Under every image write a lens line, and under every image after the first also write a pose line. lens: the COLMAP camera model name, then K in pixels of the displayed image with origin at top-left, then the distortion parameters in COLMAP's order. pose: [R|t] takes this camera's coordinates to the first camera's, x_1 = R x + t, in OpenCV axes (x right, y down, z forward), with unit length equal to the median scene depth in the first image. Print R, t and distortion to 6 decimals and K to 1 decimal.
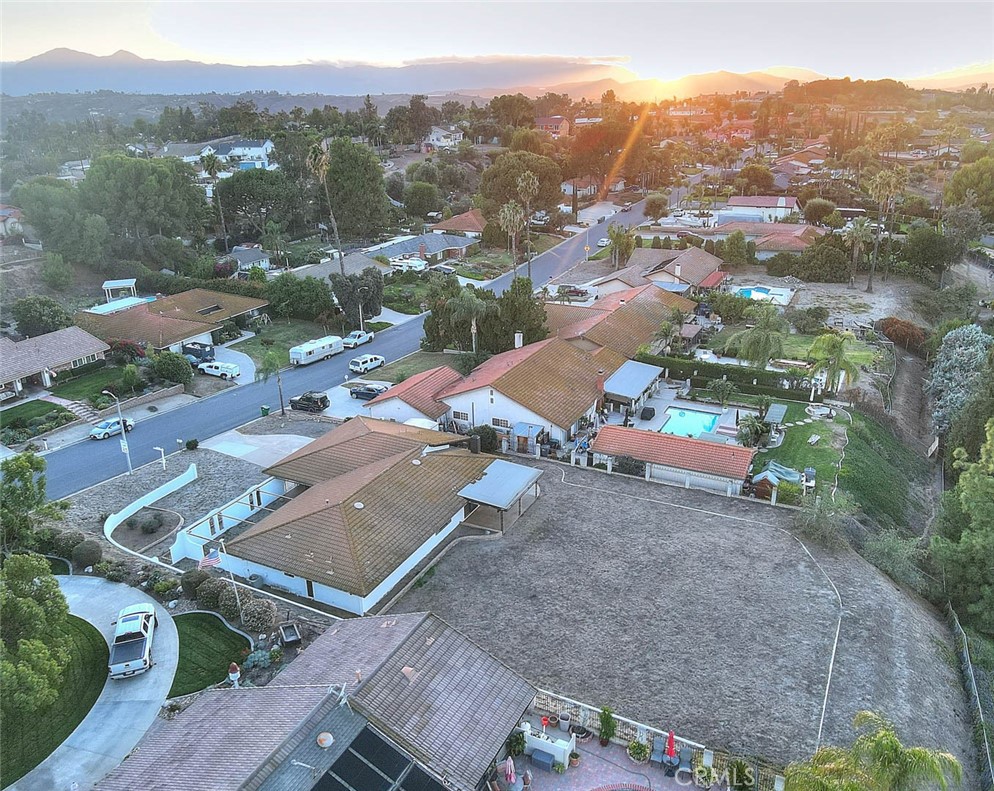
lens RADIAL K [[784.8, 0, 497.0], [0, 784.8, 395.5], [0, 0, 1]] dist [0.000605, 0.001742]
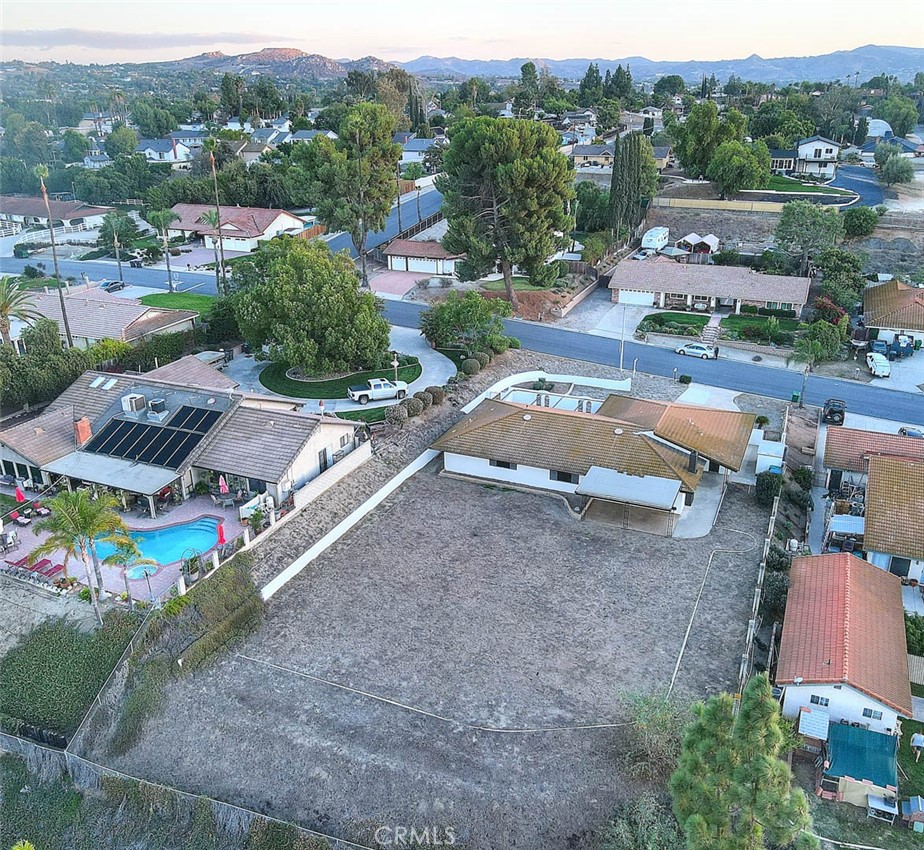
lens RADIAL K [[826.0, 0, 462.0], [0, 826.0, 425.0], [0, 0, 1]] dist [-0.006245, -0.003630]
pose [[0.075920, 0.413209, -0.907466, 0.952189], [-0.356538, 0.861173, 0.362301, -0.269640], [0.931191, 0.296040, 0.212705, 0.627334]]
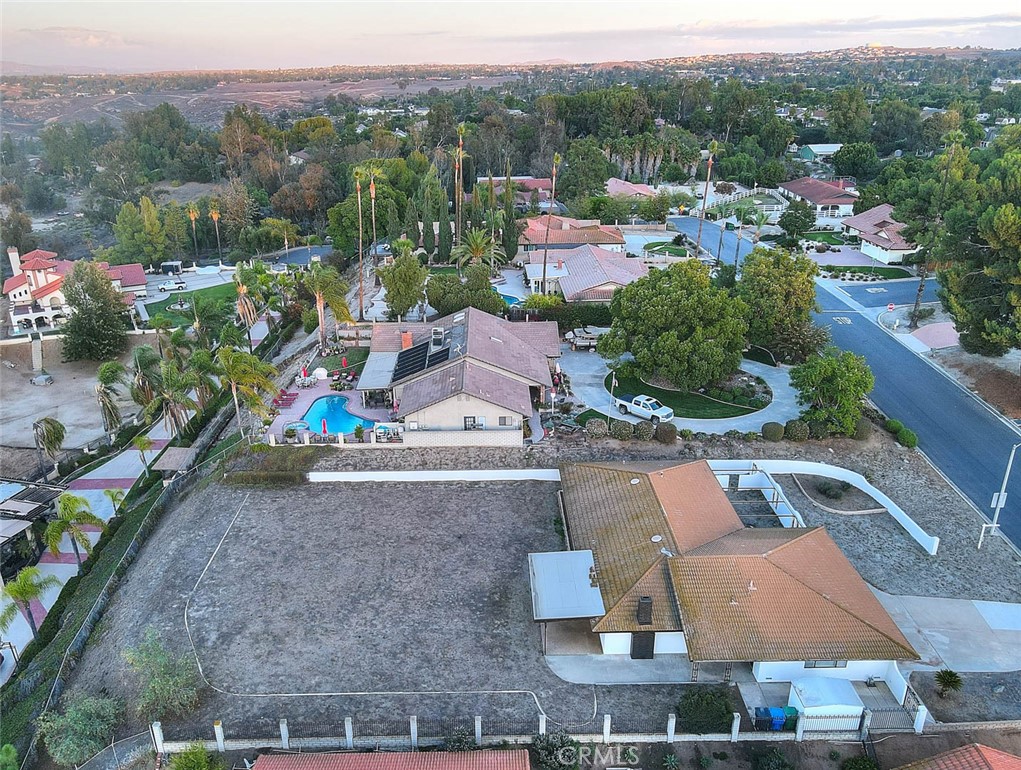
lens RADIAL K [[779.6, 0, 510.5], [0, 779.6, 385.0], [0, 0, 1]] dist [0.001838, -0.000345]
pose [[-0.870052, 0.222106, -0.440088, 0.407710], [-0.141776, 0.742287, 0.654911, -0.630020], [0.472132, 0.632201, -0.614340, 1.469131]]
